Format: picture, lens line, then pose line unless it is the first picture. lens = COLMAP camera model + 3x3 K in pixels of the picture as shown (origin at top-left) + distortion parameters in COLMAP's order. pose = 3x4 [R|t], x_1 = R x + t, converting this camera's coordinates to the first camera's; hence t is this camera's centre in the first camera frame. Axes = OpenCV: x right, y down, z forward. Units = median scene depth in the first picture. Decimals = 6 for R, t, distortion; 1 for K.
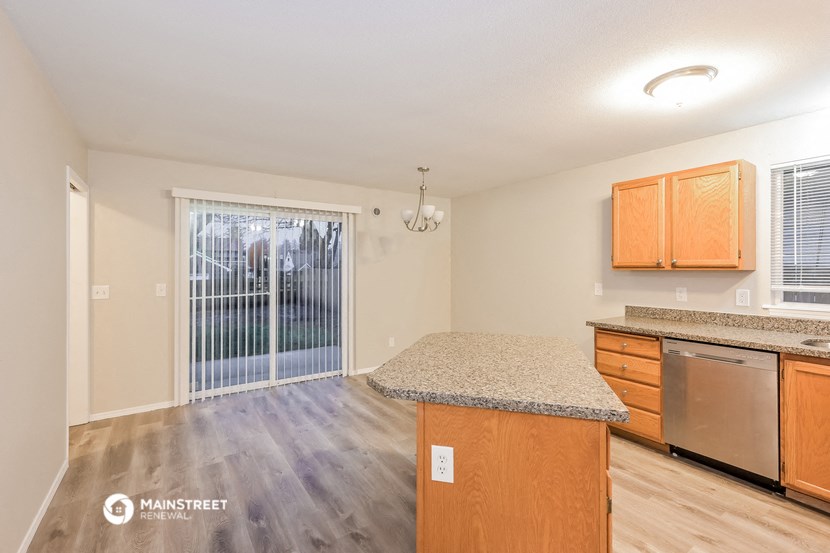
lens RADIAL K [[356.7, 0, 415.4], [0, 356.7, 266.9], [0, 0, 1]] dist [-0.000819, -0.000121]
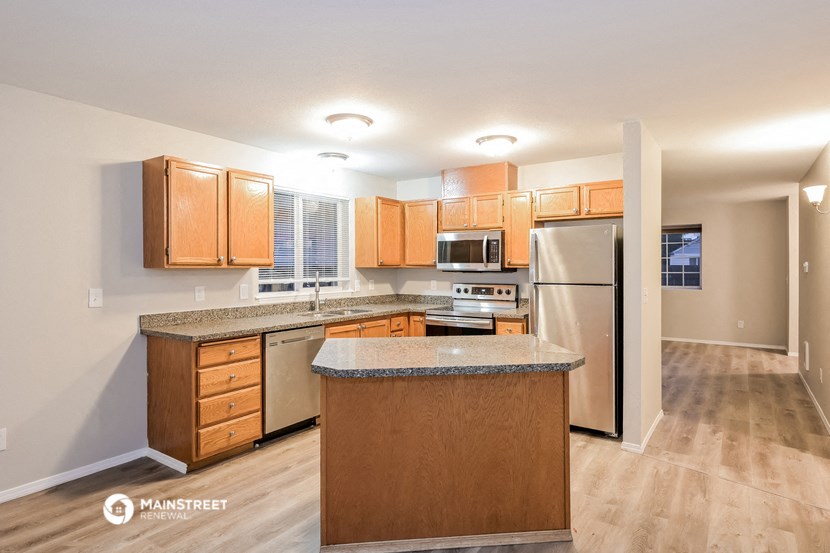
lens RADIAL K [[468.7, 0, 415.2], [0, 468.7, 269.3], [0, 0, 1]] dist [0.000361, -0.000075]
pose [[-0.346116, -0.006500, 0.938169, -0.655502], [-0.006295, 0.999970, 0.004605, 0.003318], [-0.938170, -0.004311, -0.346147, 0.961464]]
